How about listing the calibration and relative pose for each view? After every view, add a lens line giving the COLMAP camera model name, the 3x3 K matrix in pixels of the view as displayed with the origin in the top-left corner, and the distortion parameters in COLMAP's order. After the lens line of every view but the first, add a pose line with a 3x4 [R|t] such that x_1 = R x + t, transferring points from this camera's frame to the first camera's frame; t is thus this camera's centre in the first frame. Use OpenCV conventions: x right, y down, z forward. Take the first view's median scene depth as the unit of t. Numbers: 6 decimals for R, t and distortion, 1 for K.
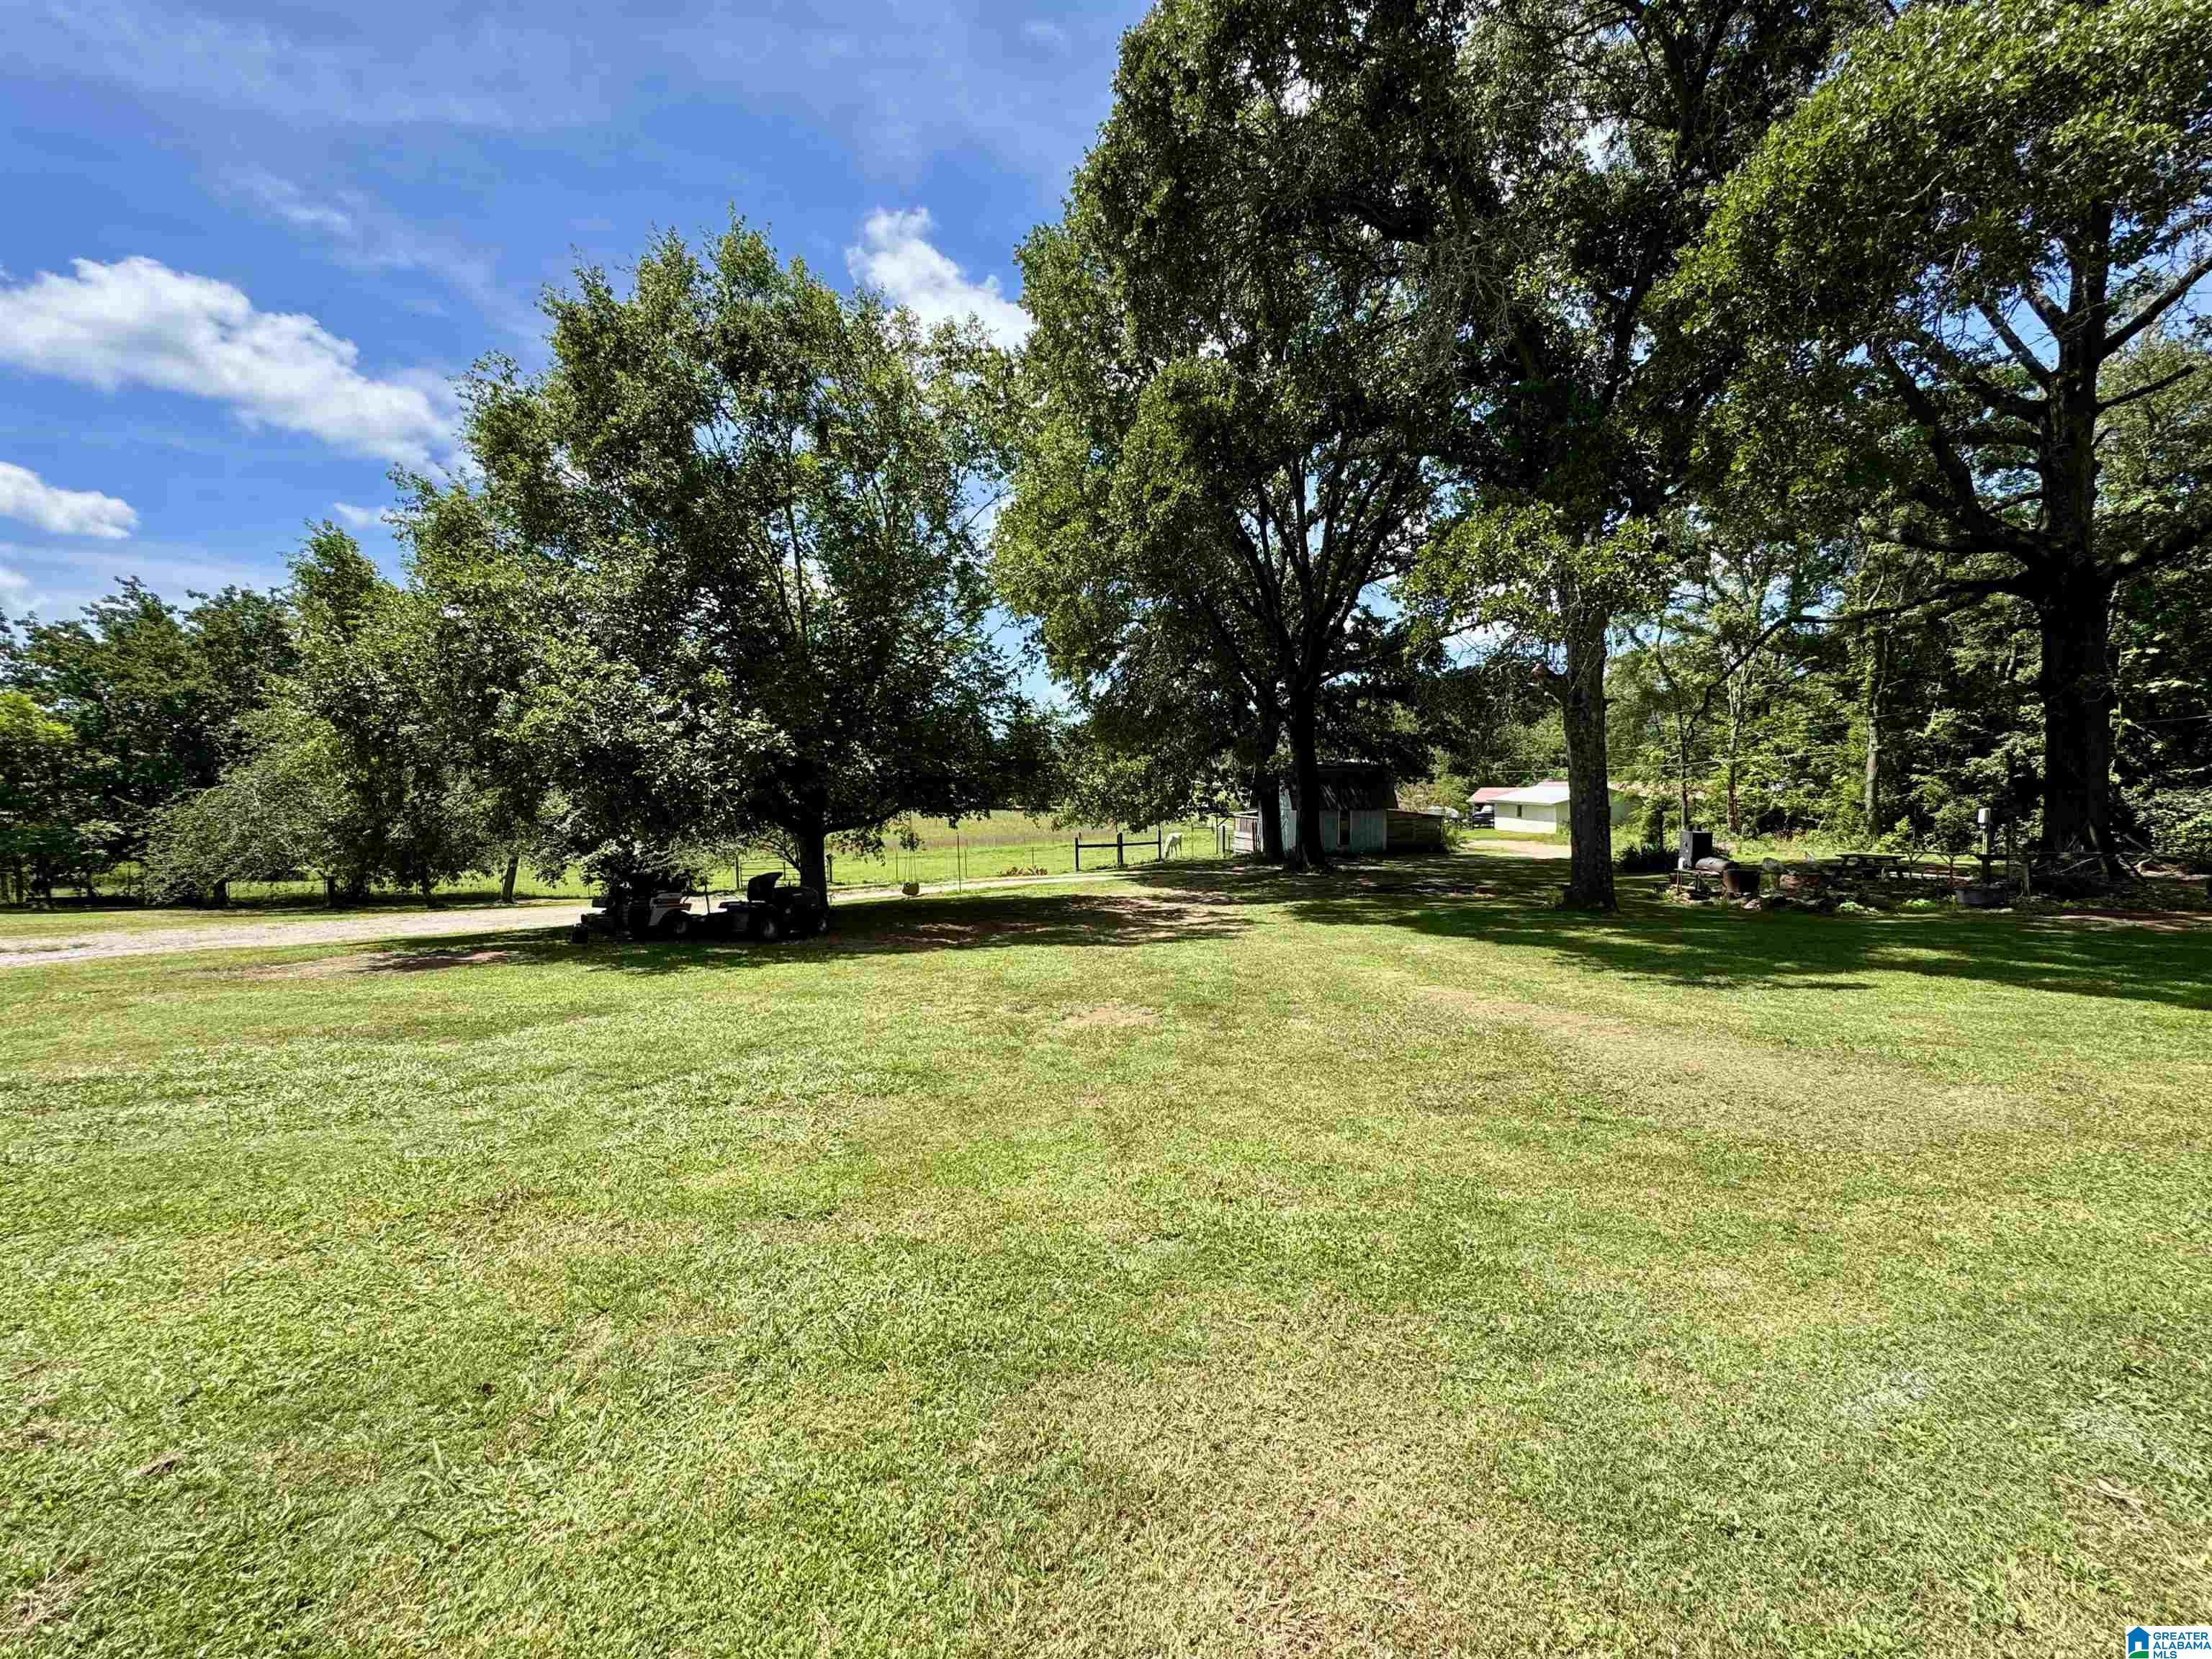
lens RADIAL K [[883.1, 0, 1098.7], [0, 883.1, 829.6], [0, 0, 1]] dist [0.000331, -0.000011]
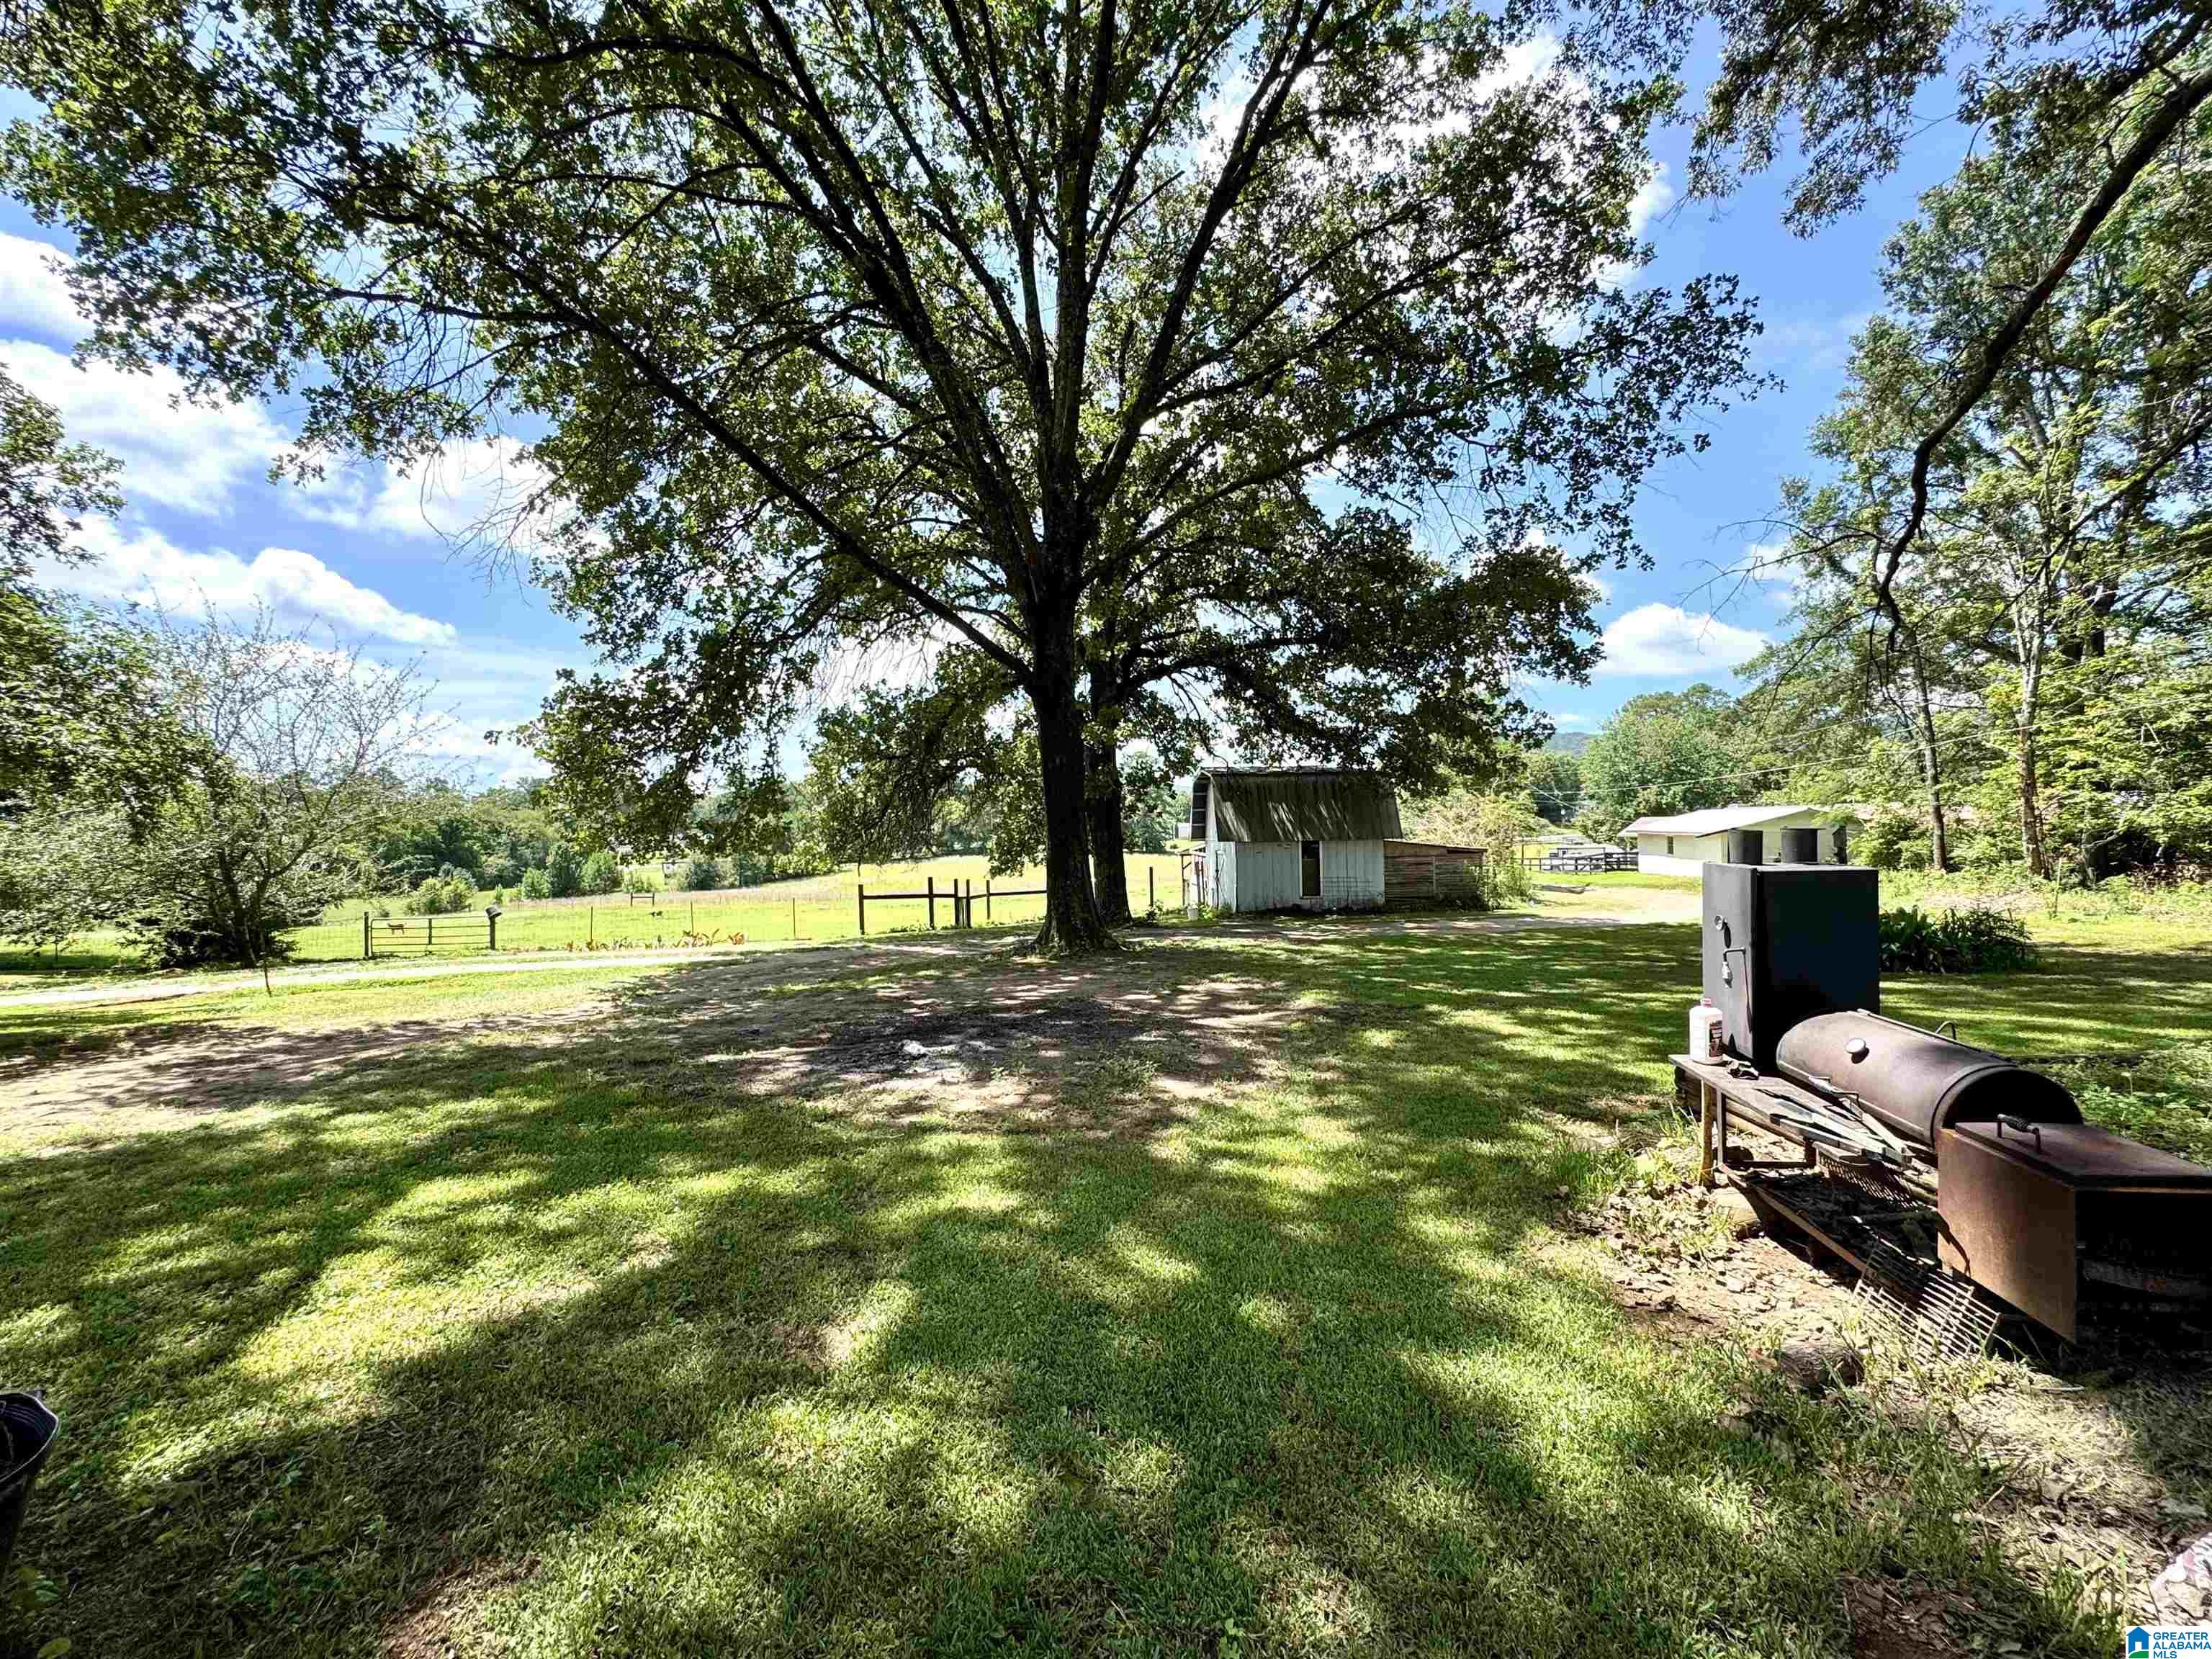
lens RADIAL K [[883.1, 0, 1113.9], [0, 883.1, 834.5], [0, 0, 1]] dist [0.000331, -0.000011]
pose [[0.982860, -0.009299, -0.184119, 0.260189], [0.000922, 0.998963, -0.045531, 0.002053], [0.184351, 0.044580, 0.981849, 0.359957]]
